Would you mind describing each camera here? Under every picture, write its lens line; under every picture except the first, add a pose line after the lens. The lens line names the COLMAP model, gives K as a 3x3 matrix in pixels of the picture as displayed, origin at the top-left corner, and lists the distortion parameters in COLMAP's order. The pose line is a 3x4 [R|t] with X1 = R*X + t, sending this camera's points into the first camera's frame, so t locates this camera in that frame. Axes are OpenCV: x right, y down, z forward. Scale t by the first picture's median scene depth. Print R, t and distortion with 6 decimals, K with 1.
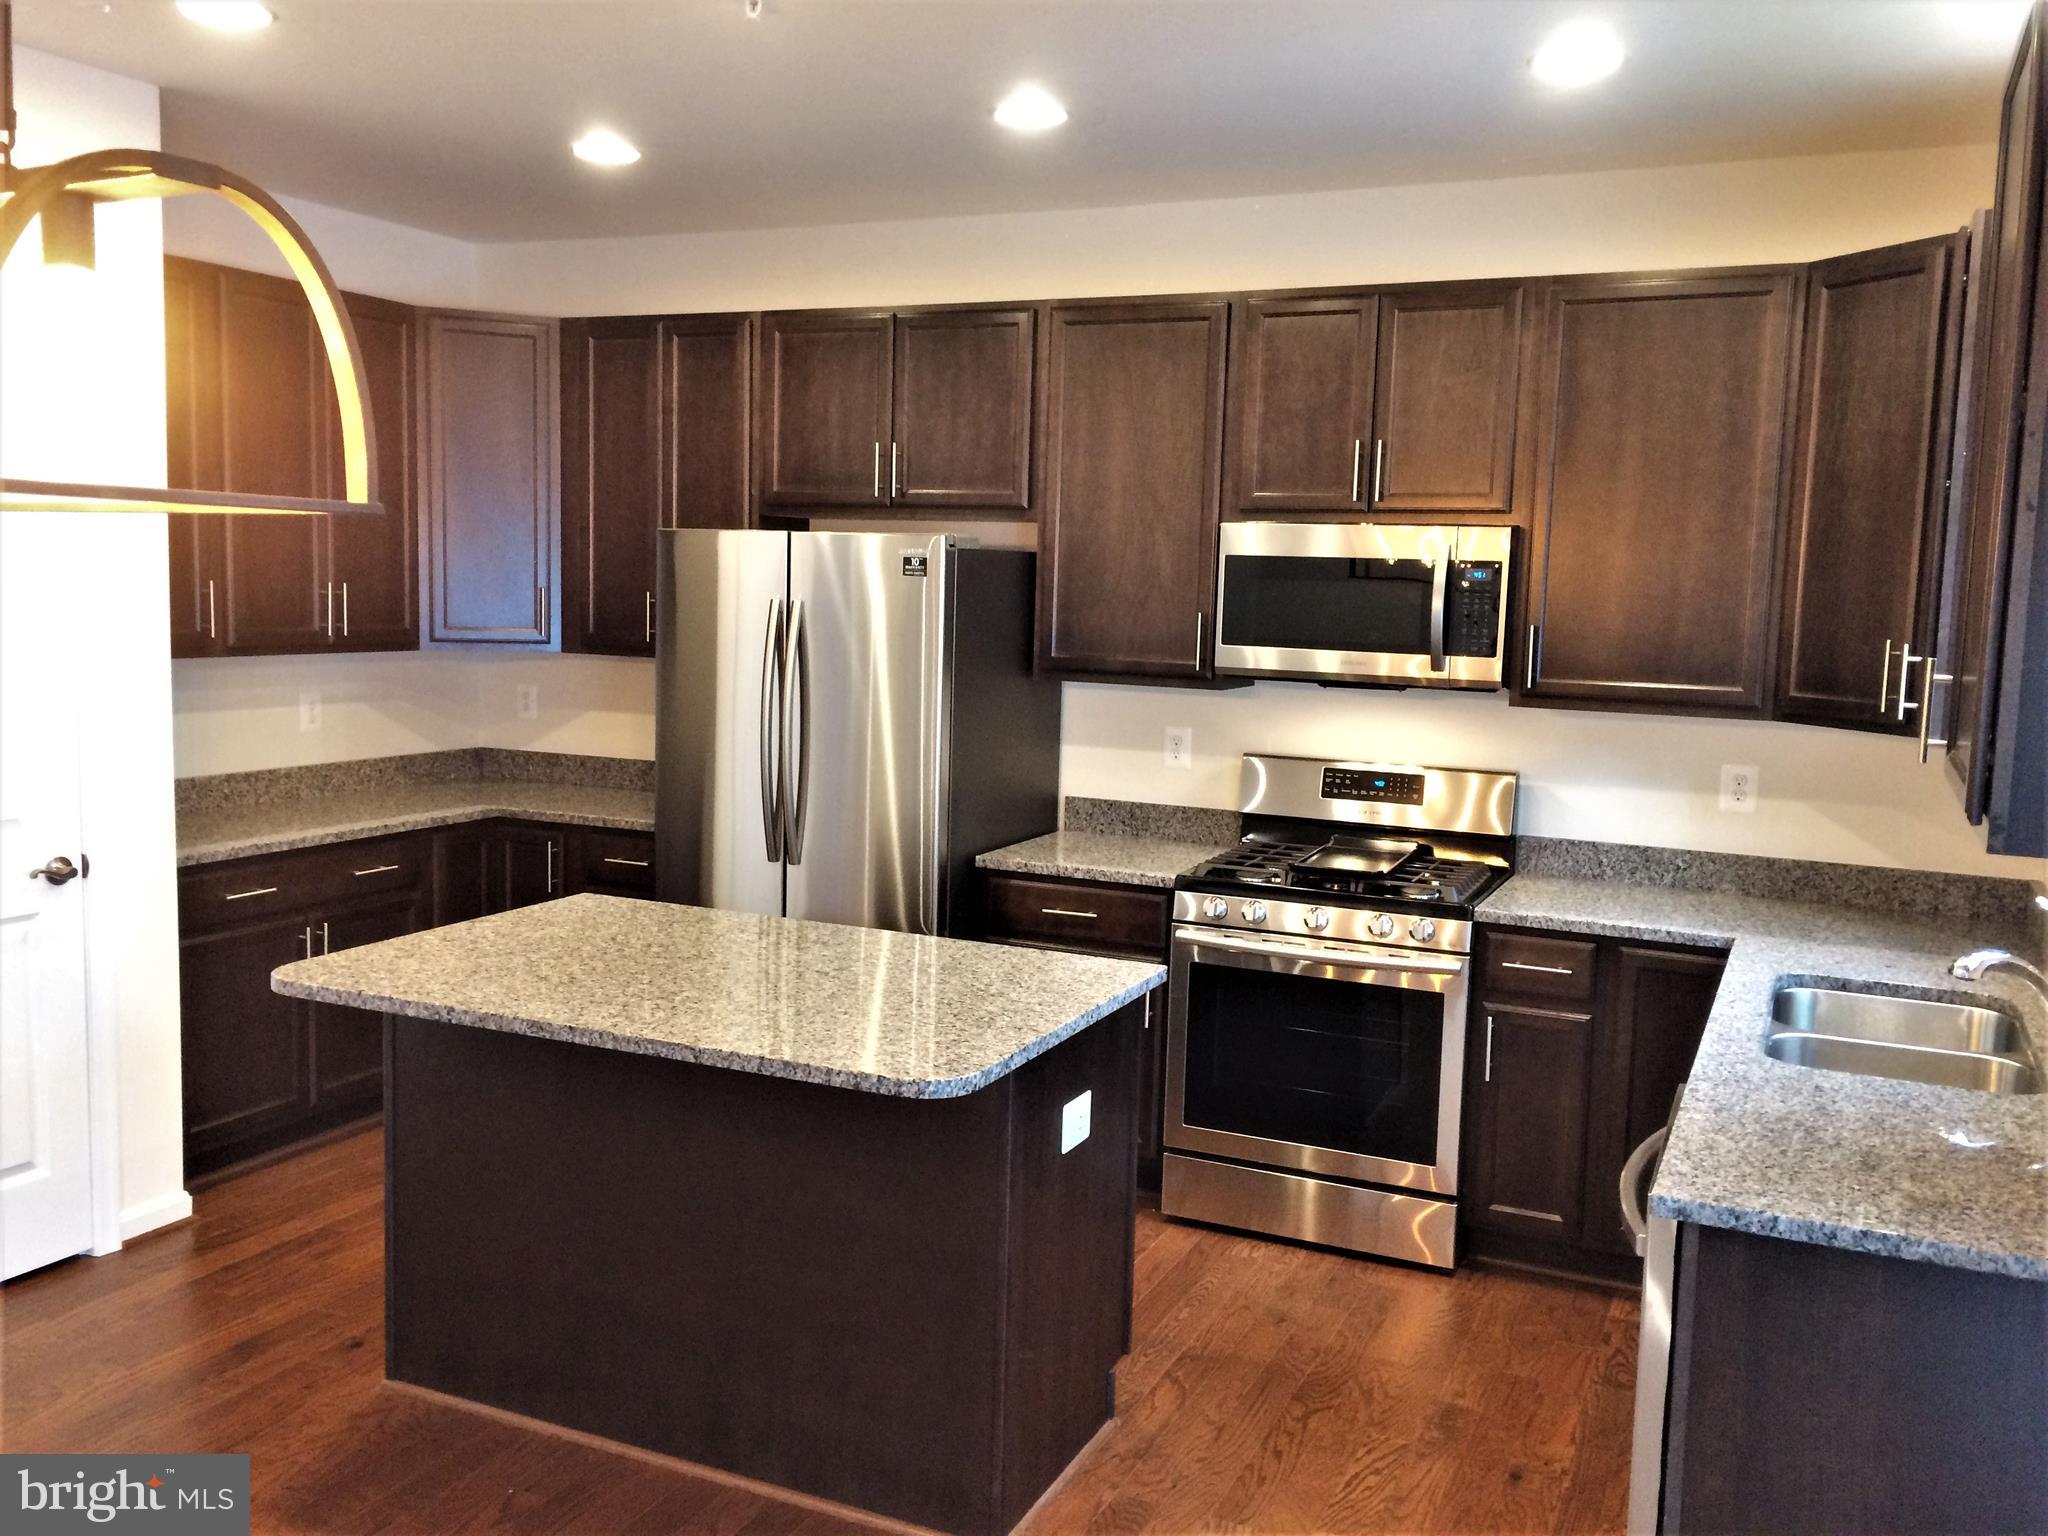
lens RADIAL K [[1731.6, 0, 1024.0], [0, 1731.6, 768.0], [0, 0, 1]] dist [0.057756, -0.084010]
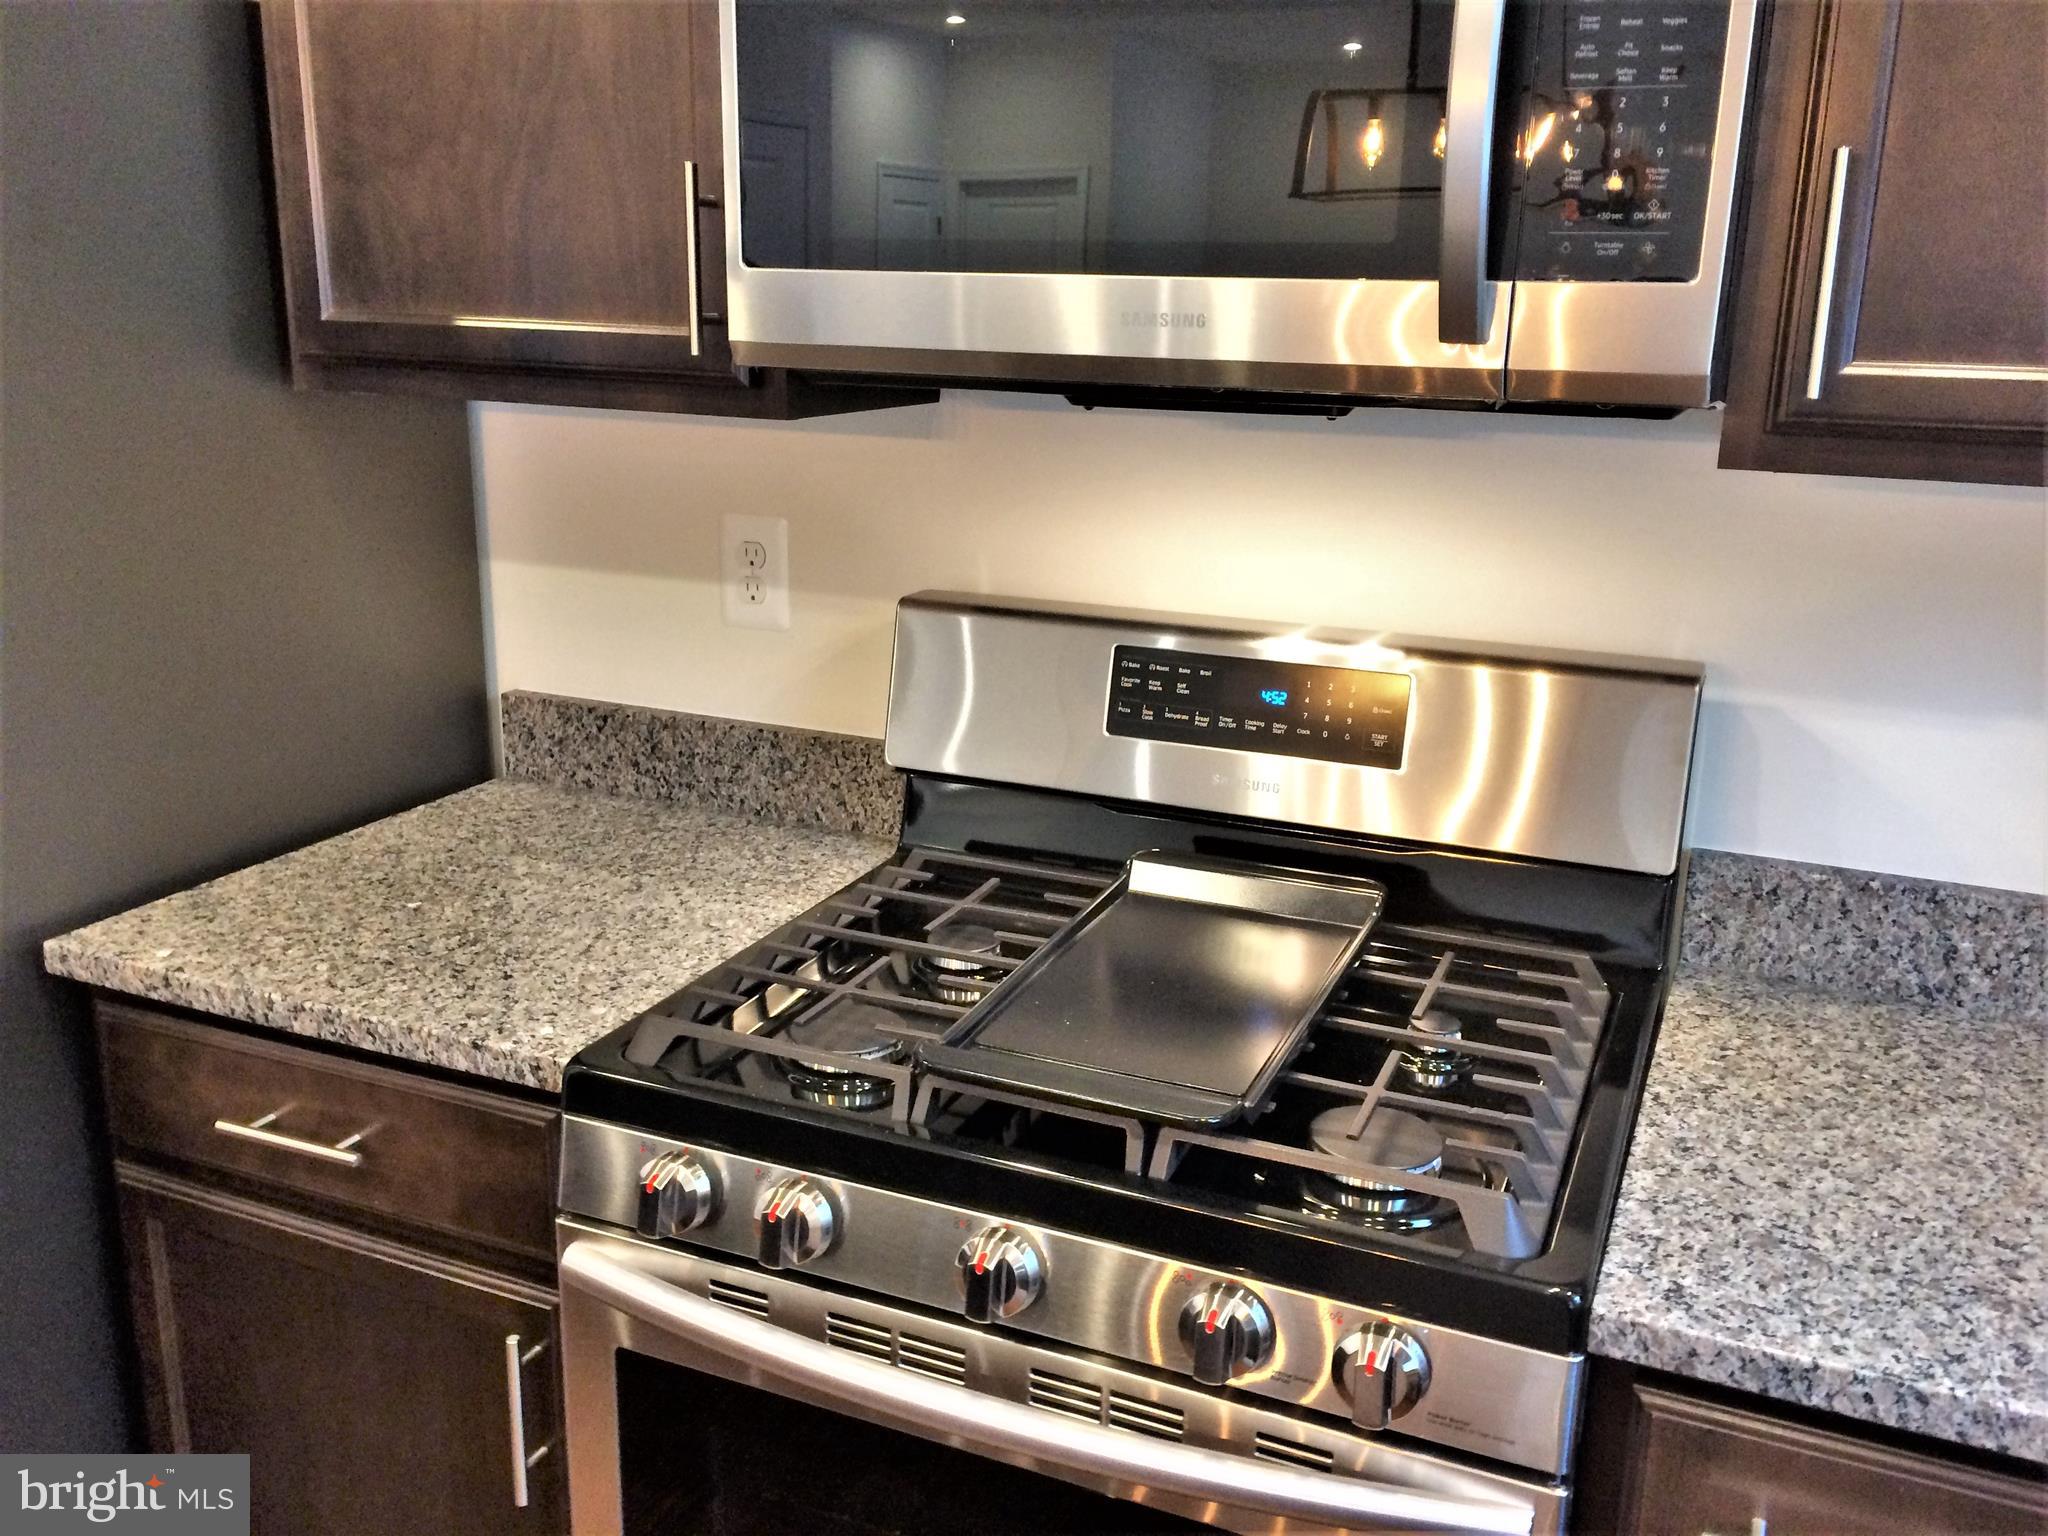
lens RADIAL K [[1731.6, 0, 1024.0], [0, 1731.6, 768.0], [0, 0, 1]] dist [0.057756, -0.084010]
pose [[0.999890, -0.014269, 0.003962, 0.158274], [0.013427, 0.986391, 0.163870, -0.033498], [-0.006246, -0.163799, 0.986474, 0.682425]]
